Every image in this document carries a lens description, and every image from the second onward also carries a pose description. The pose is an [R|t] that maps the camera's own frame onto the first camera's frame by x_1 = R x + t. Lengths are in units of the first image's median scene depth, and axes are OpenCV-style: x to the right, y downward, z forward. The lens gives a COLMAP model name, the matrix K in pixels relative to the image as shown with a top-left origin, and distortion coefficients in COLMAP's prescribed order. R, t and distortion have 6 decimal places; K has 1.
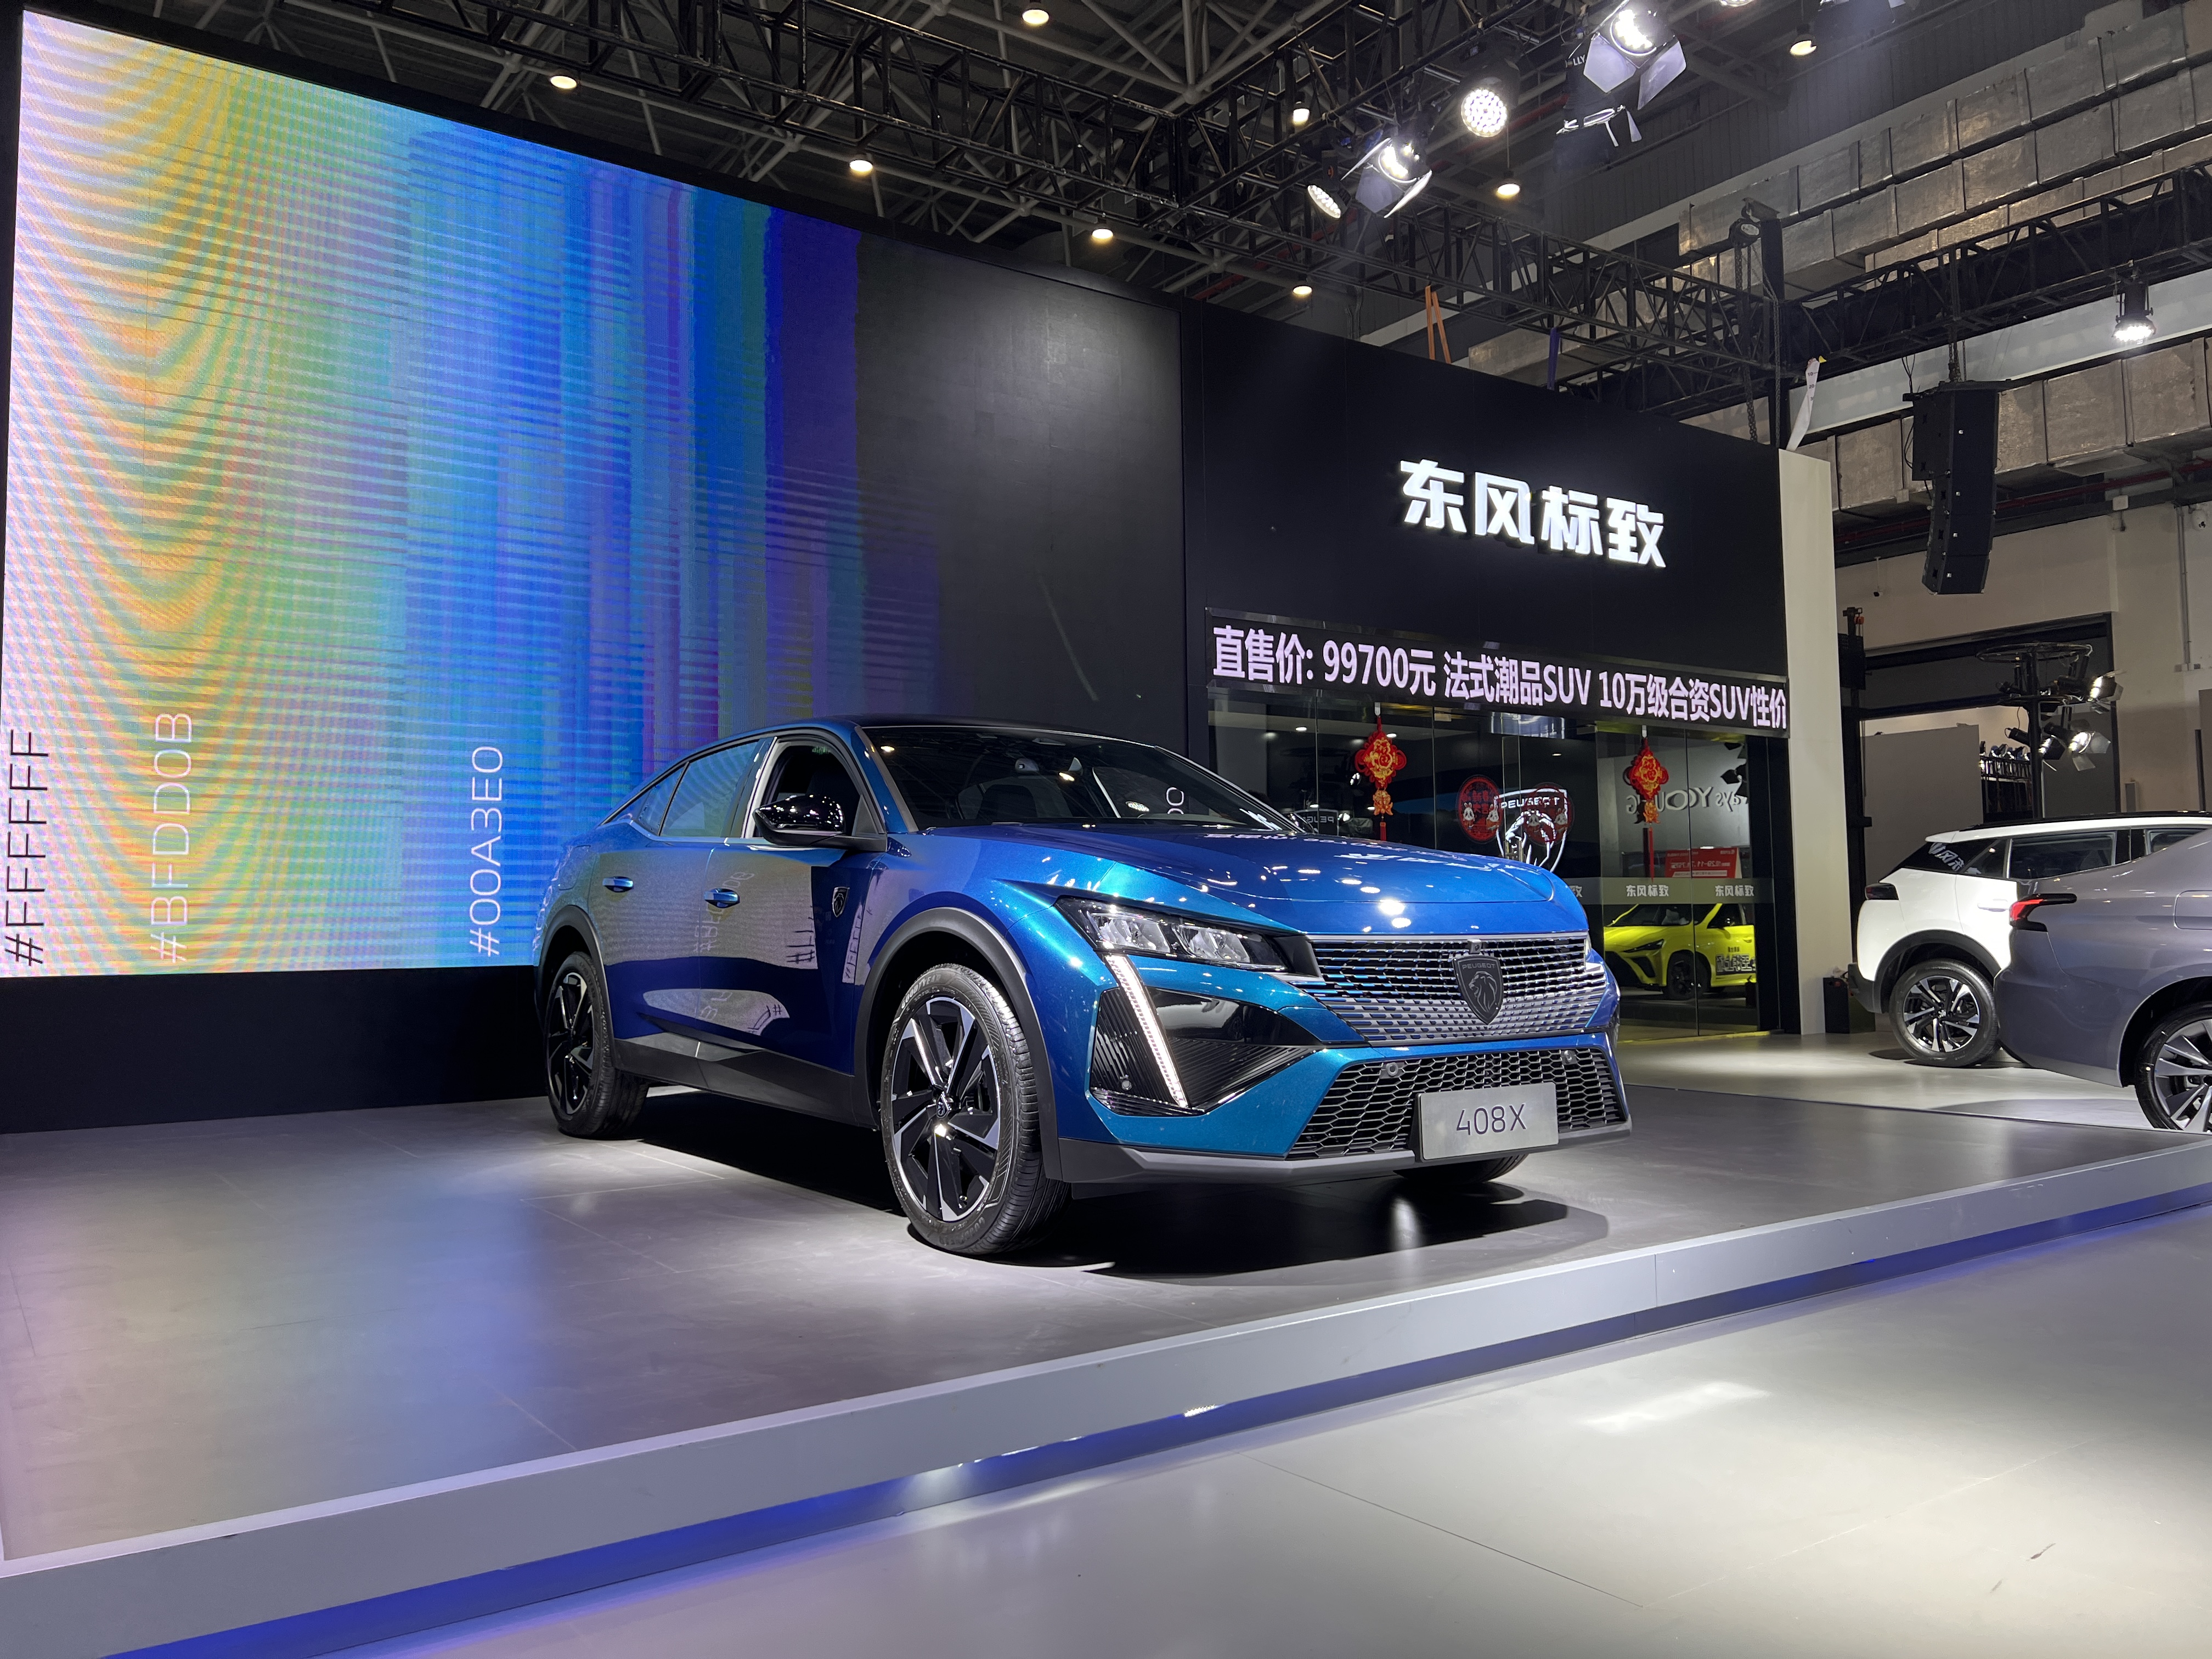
lens RADIAL K [[1630.4, 0, 1106.0], [0, 1630.4, 829.5], [0, 0, 1]] dist [0.108824, -0.146729]
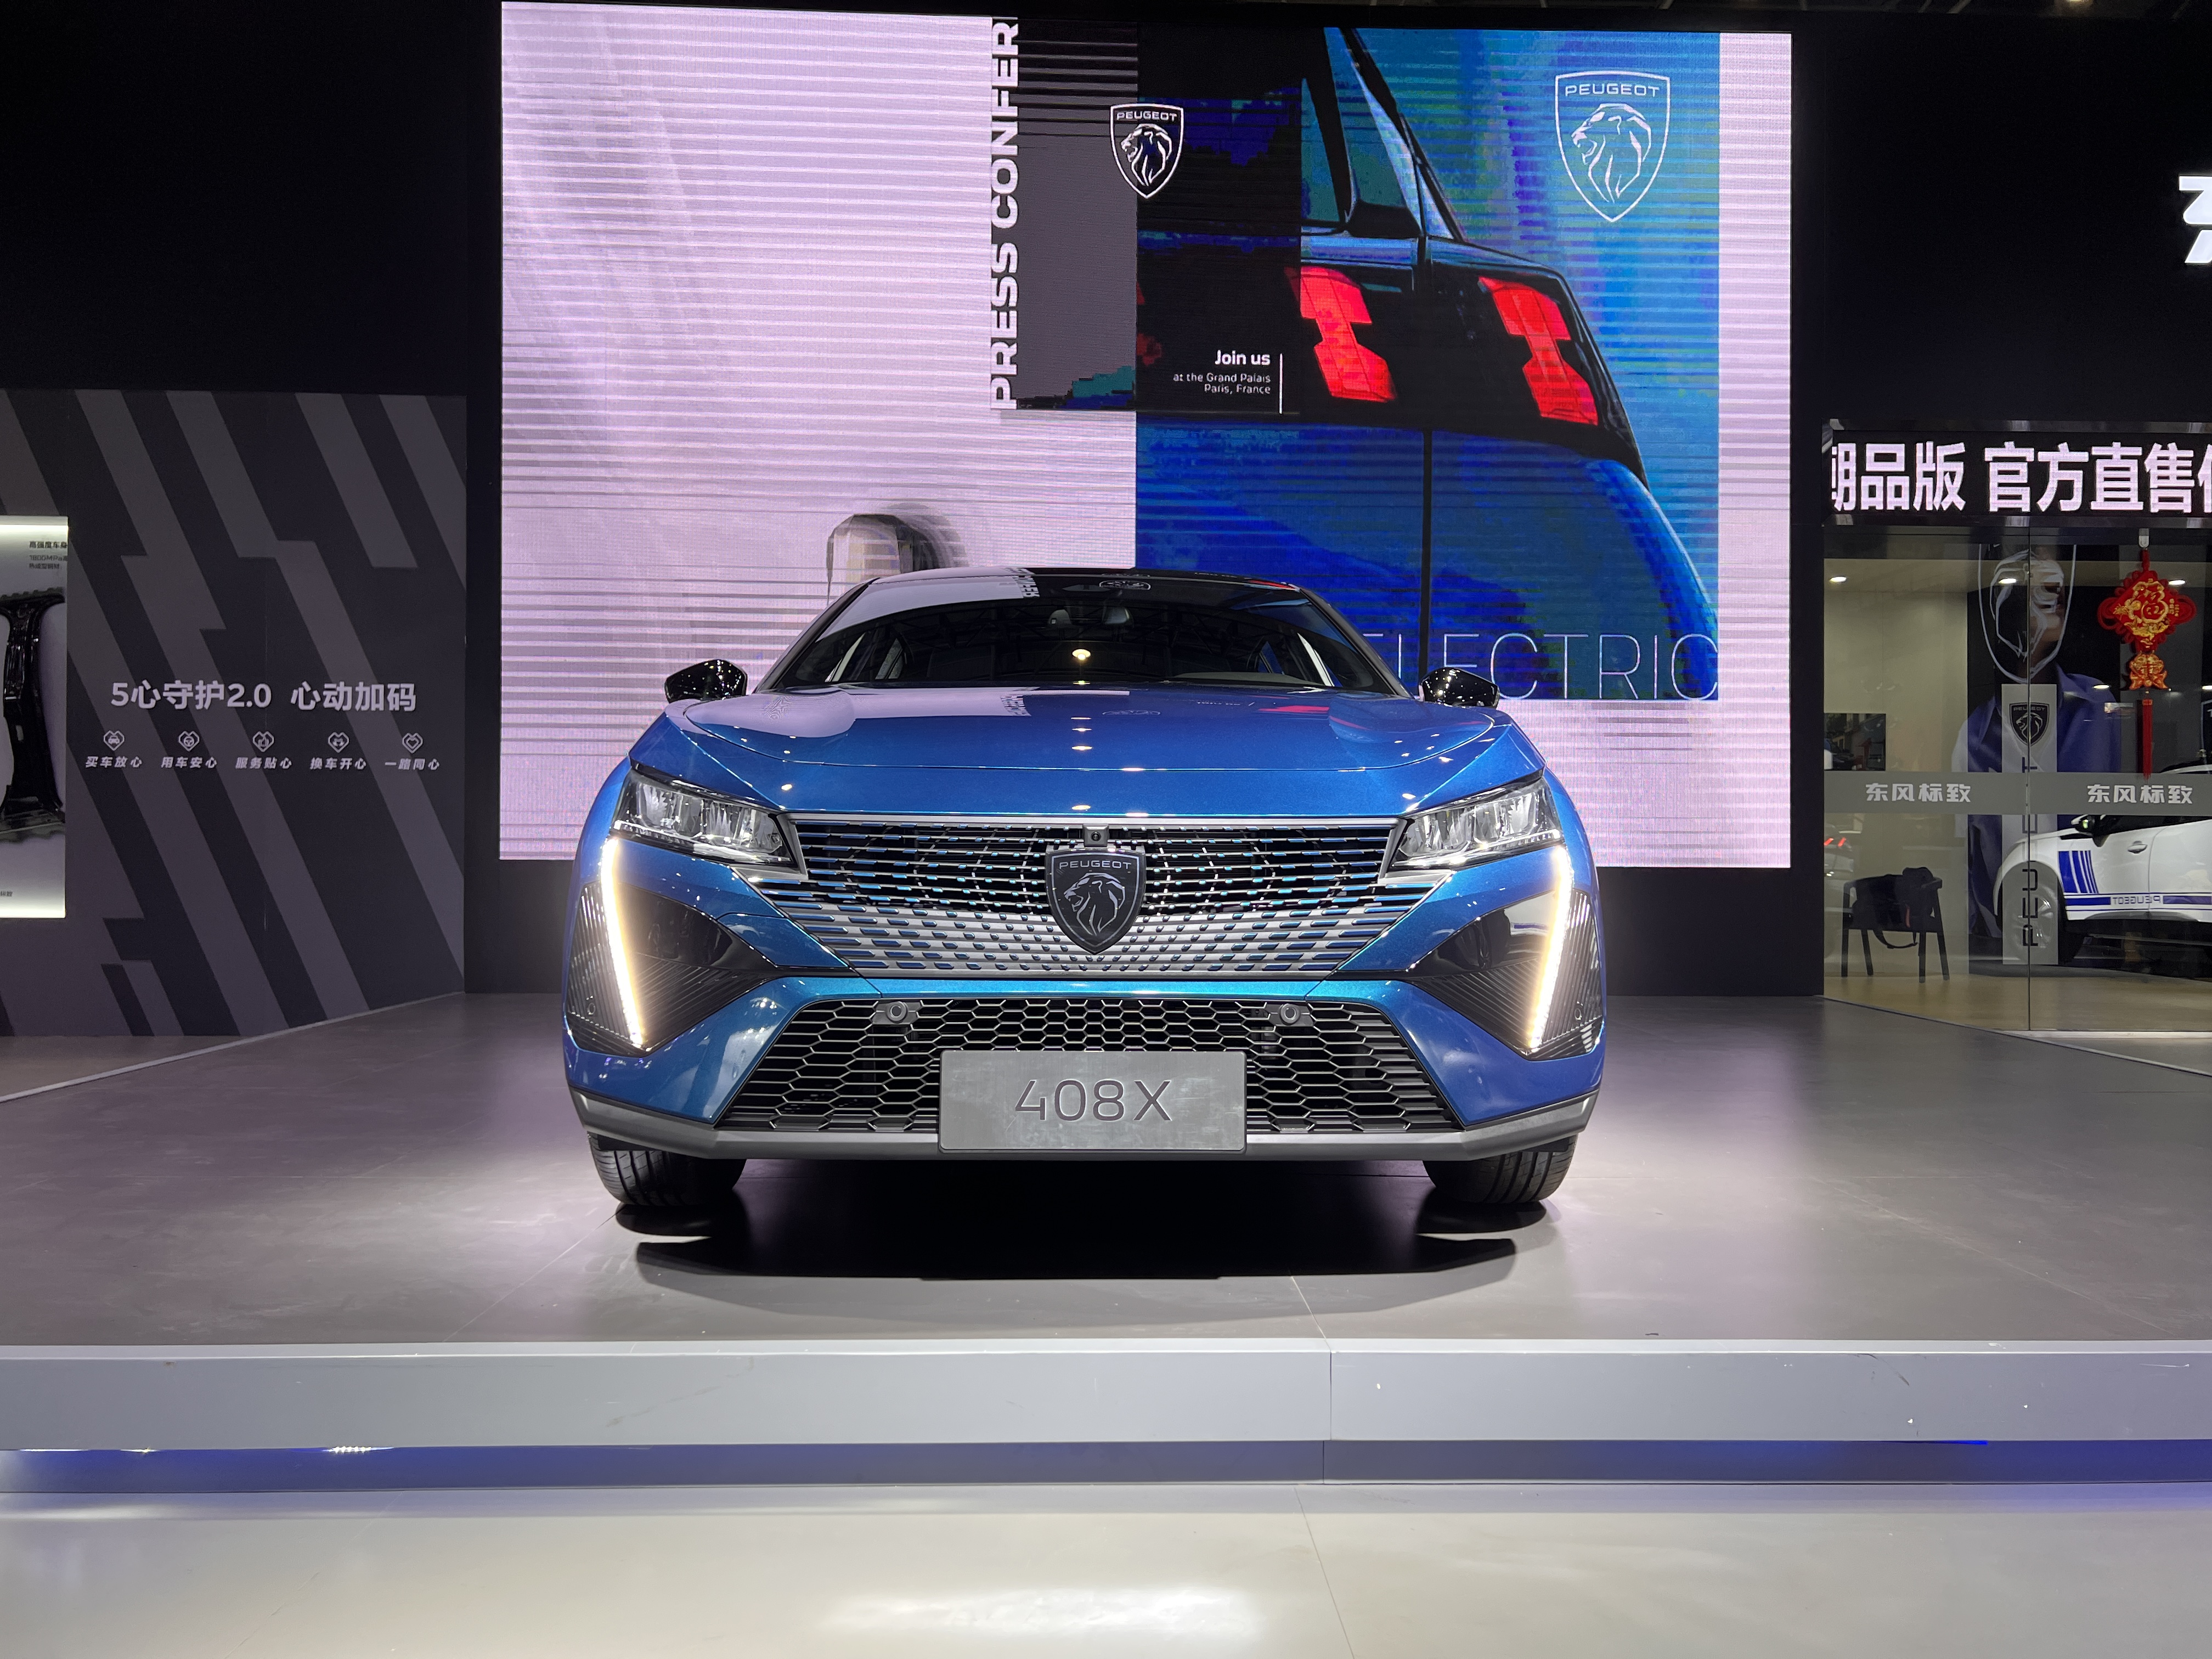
lens RADIAL K [[1630.4, 0, 1106.0], [0, 1630.4, 829.5], [0, 0, 1]] dist [0.108824, -0.146729]
pose [[0.829966, 0.011124, -0.557703, 0.596137], [0.019283, 0.998631, 0.048616, 0.038208], [0.557480, -0.051104, 0.828616, 0.472120]]
